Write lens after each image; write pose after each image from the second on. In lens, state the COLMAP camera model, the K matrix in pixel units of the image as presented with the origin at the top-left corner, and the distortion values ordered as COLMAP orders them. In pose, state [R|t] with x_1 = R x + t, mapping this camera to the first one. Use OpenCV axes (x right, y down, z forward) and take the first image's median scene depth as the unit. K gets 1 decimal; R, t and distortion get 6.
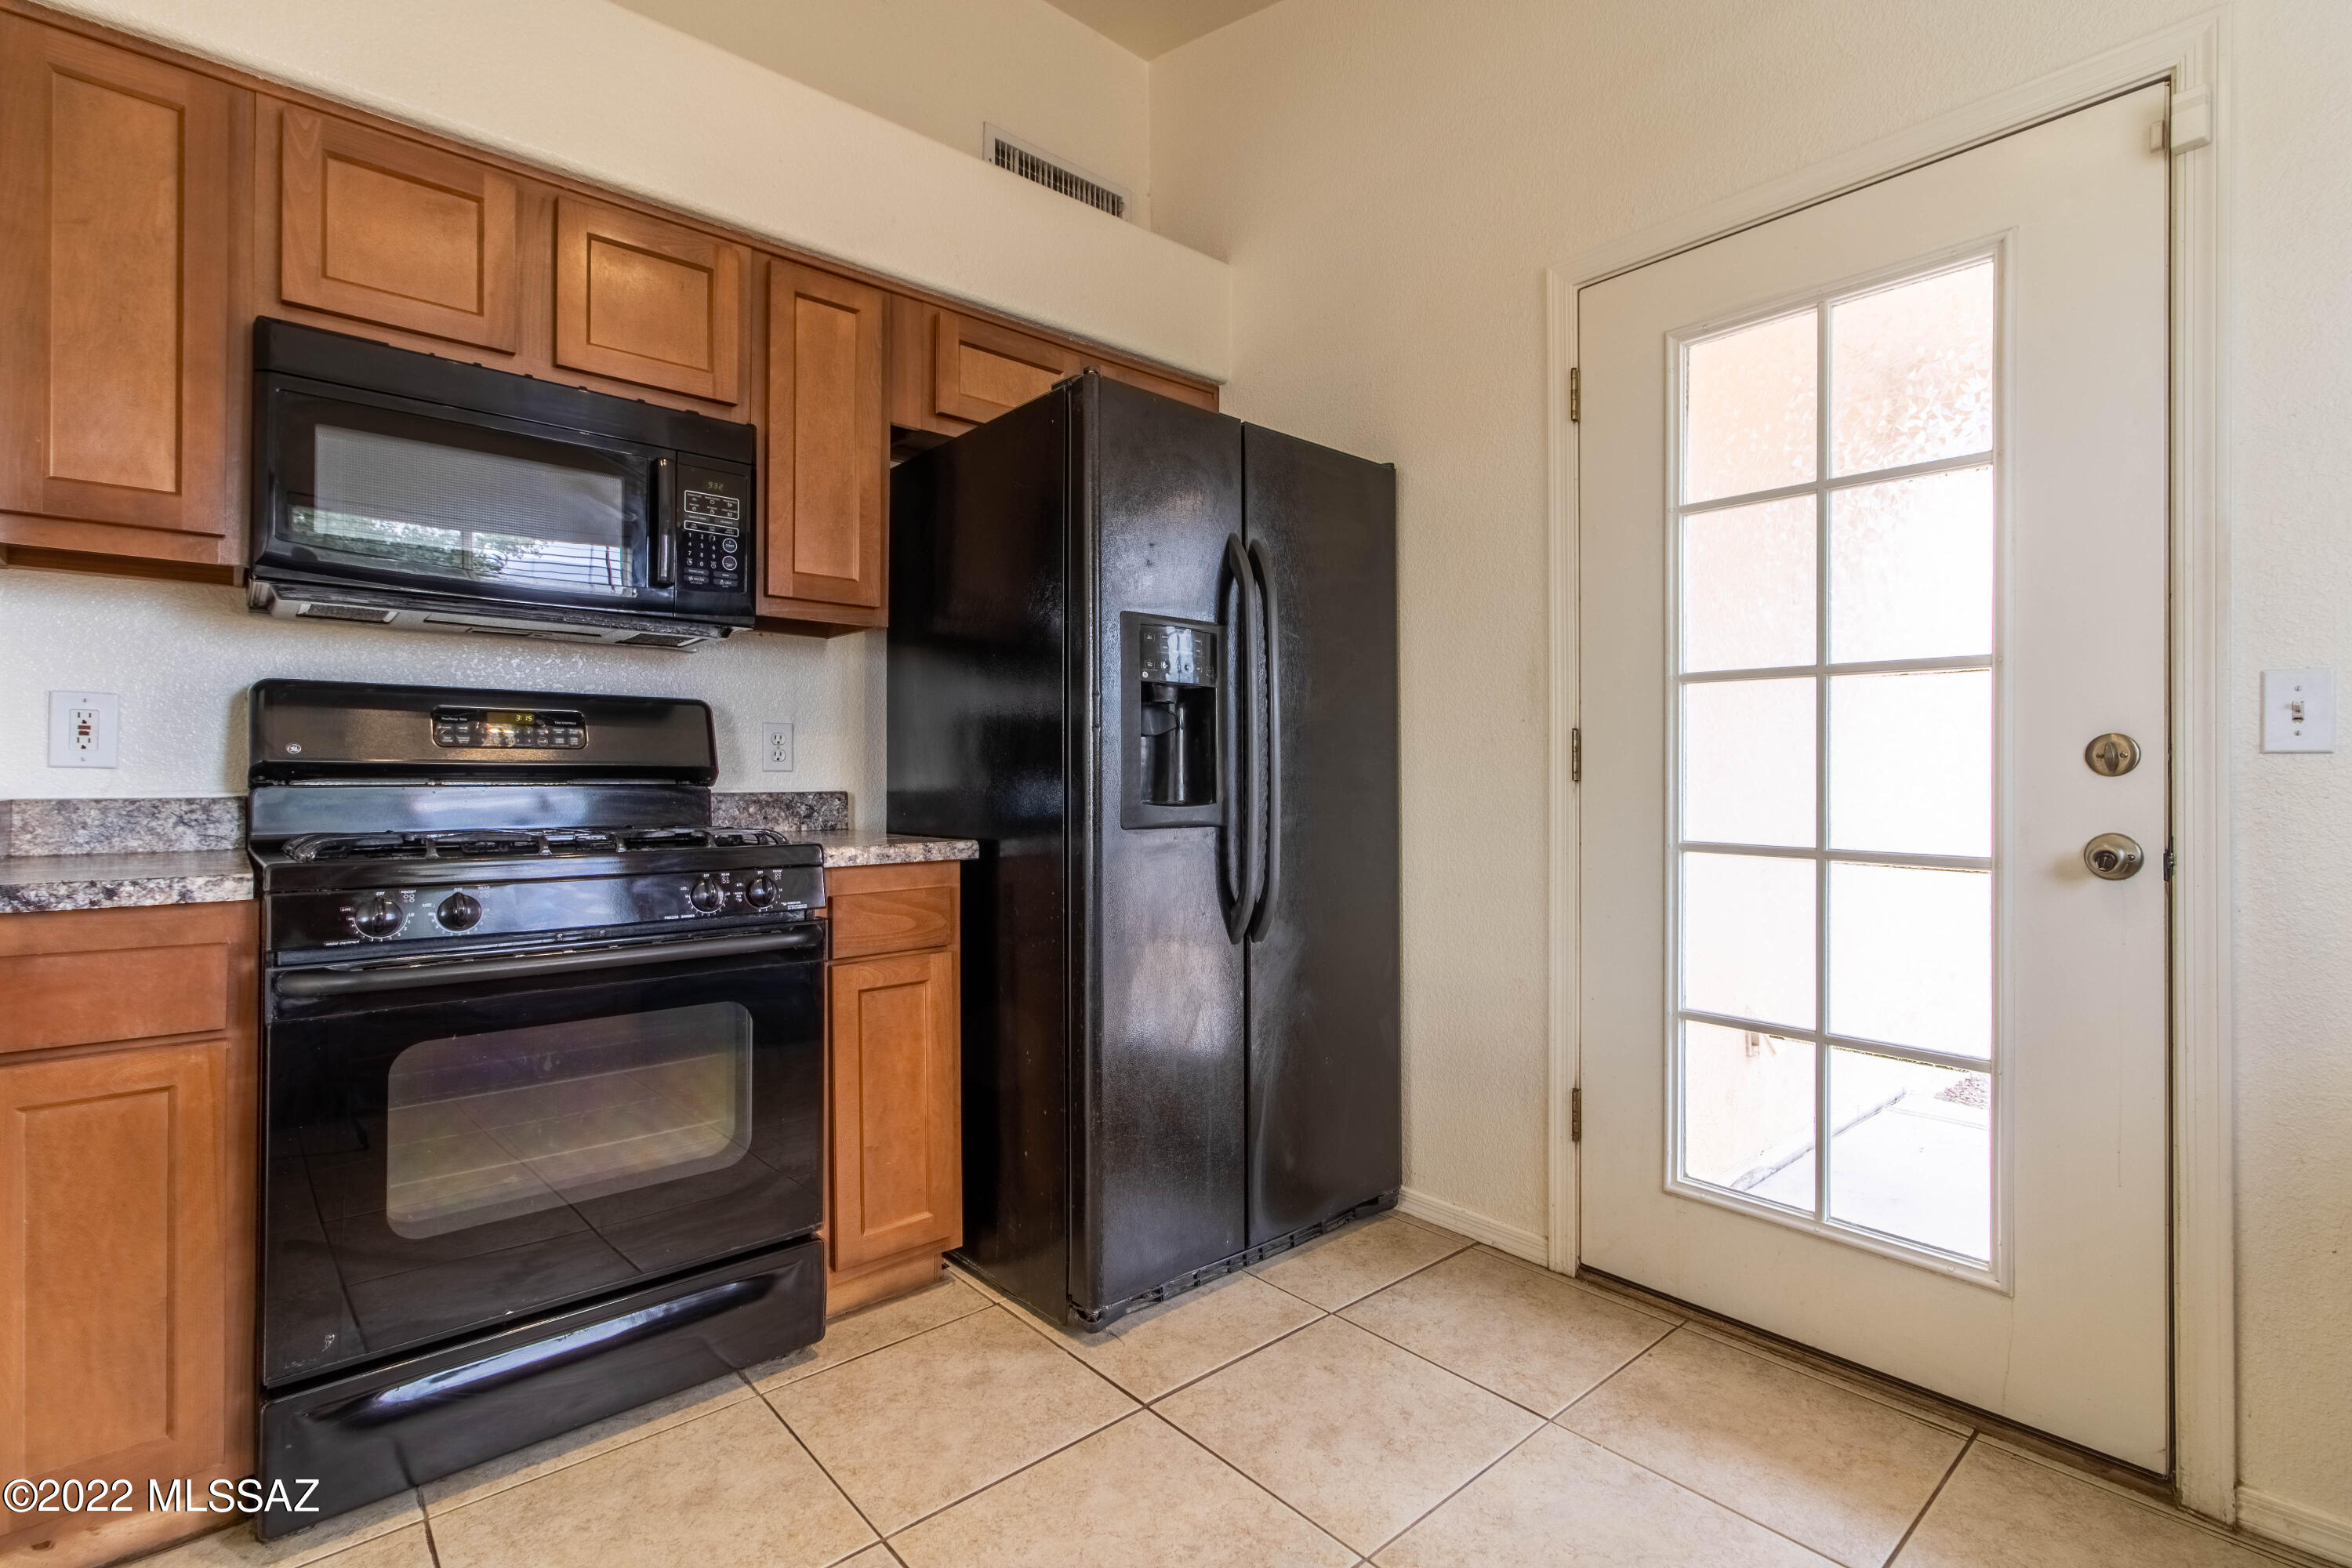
lens RADIAL K [[1078.9, 0, 1183.3], [0, 1078.9, 767.9], [0, 0, 1]] dist [-0.001607, 0.000100]
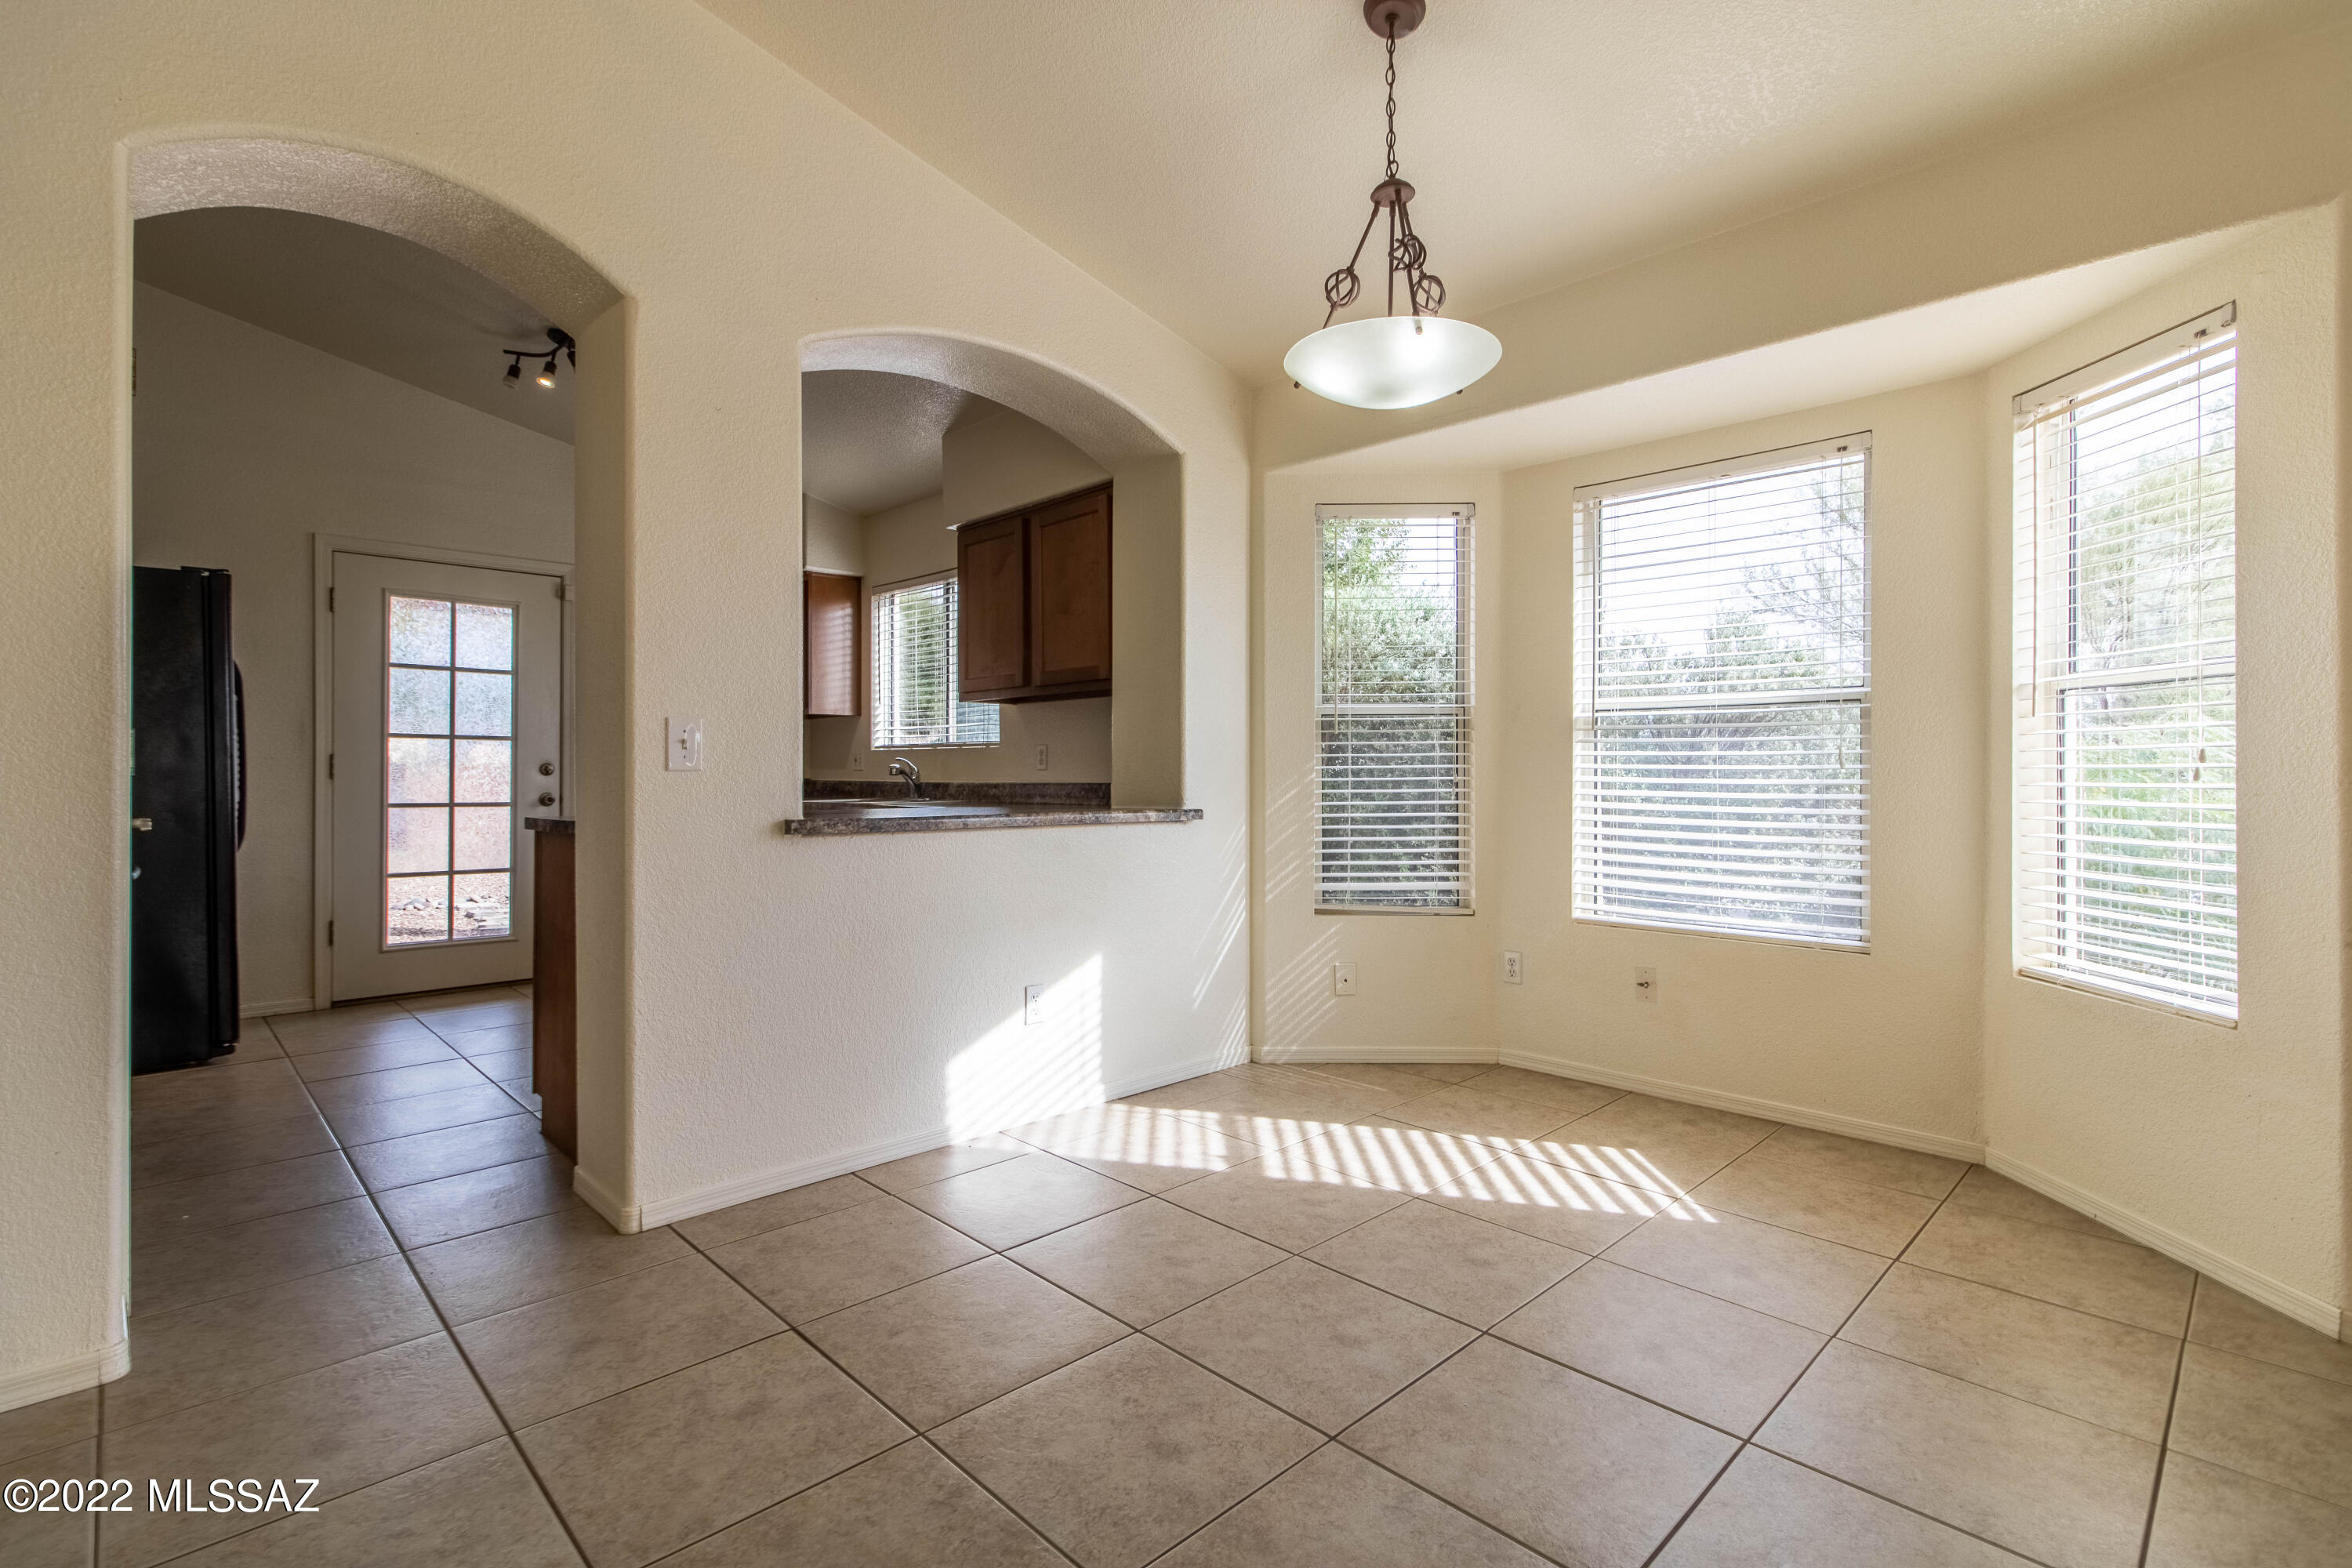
lens RADIAL K [[1088.2, 0, 1191.8], [0, 1088.2, 771.4], [0, 0, 1]] dist [-0.000976, 0.001018]
pose [[-0.057837, -0.000626, 0.998326, -2.137041], [-0.005964, 0.999982, 0.000281, -0.013886], [-0.998308, -0.005938, -0.057840, -0.662617]]
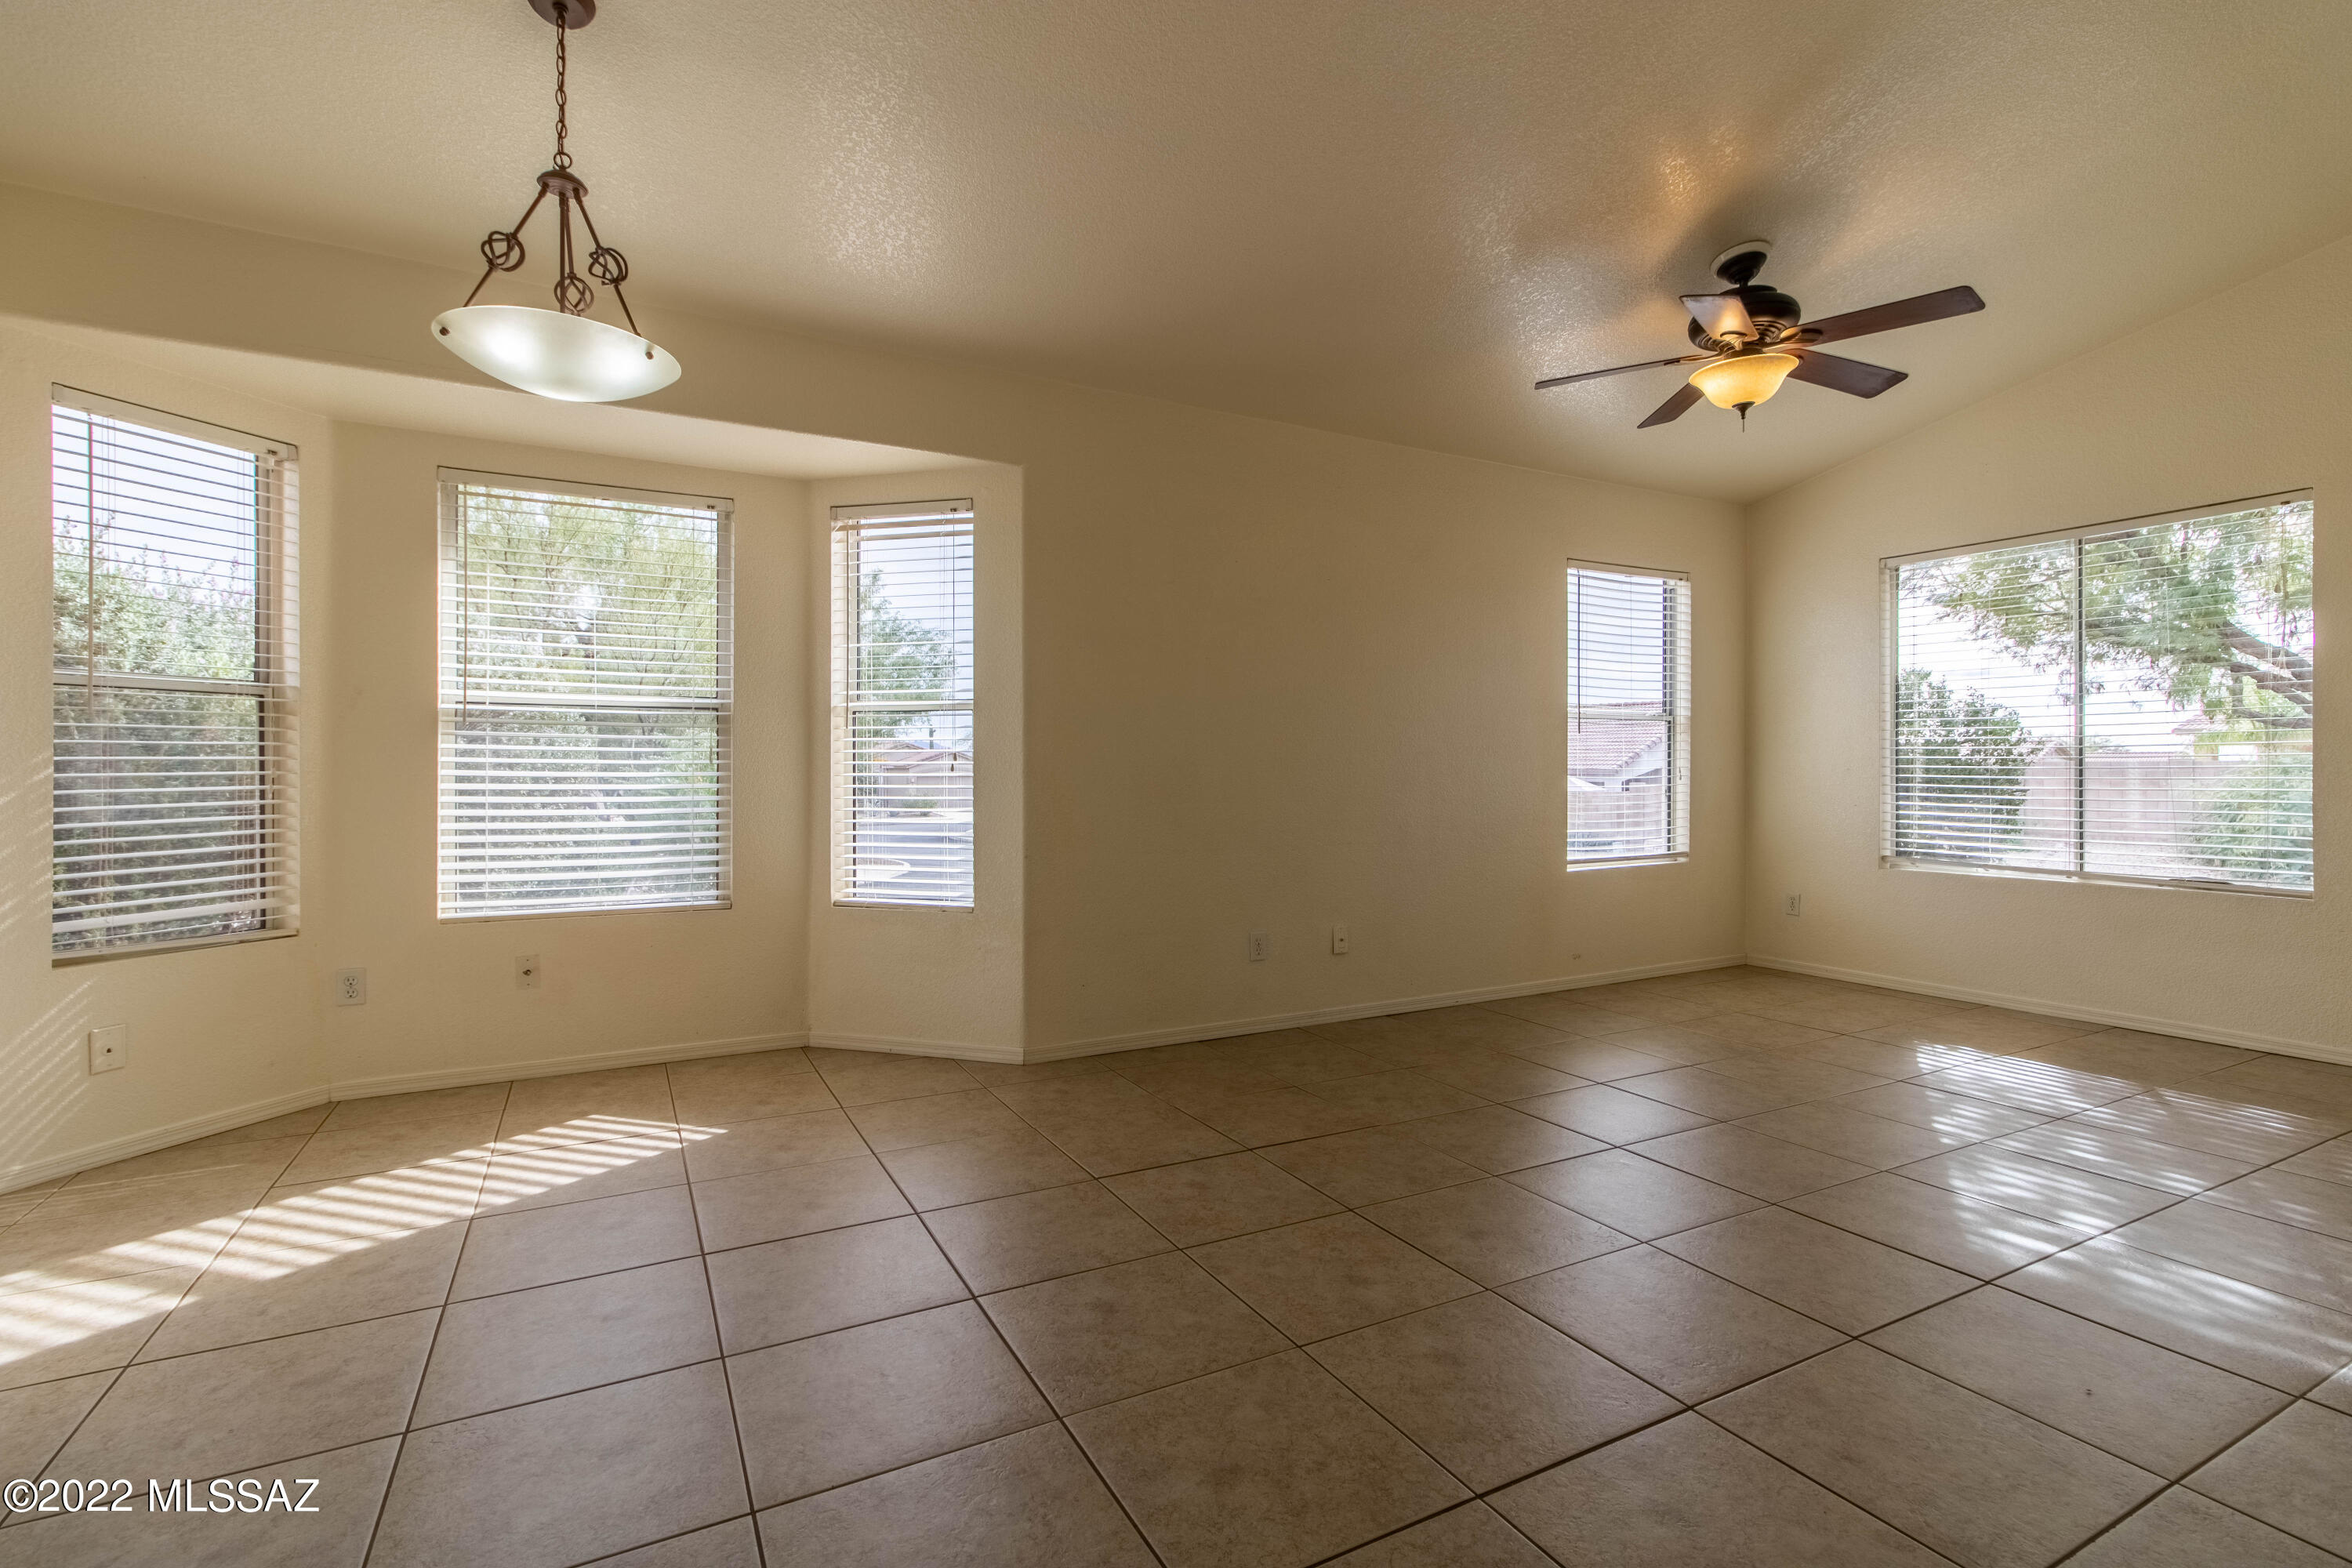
lens RADIAL K [[1088.2, 0, 1191.8], [0, 1088.2, 771.4], [0, 0, 1]] dist [-0.000976, 0.001018]
pose [[-0.975250, -0.004537, 0.221057, -1.896867], [-0.004502, 0.999990, 0.000660, -0.013391], [-0.221057, -0.000352, -0.975261, 0.042556]]
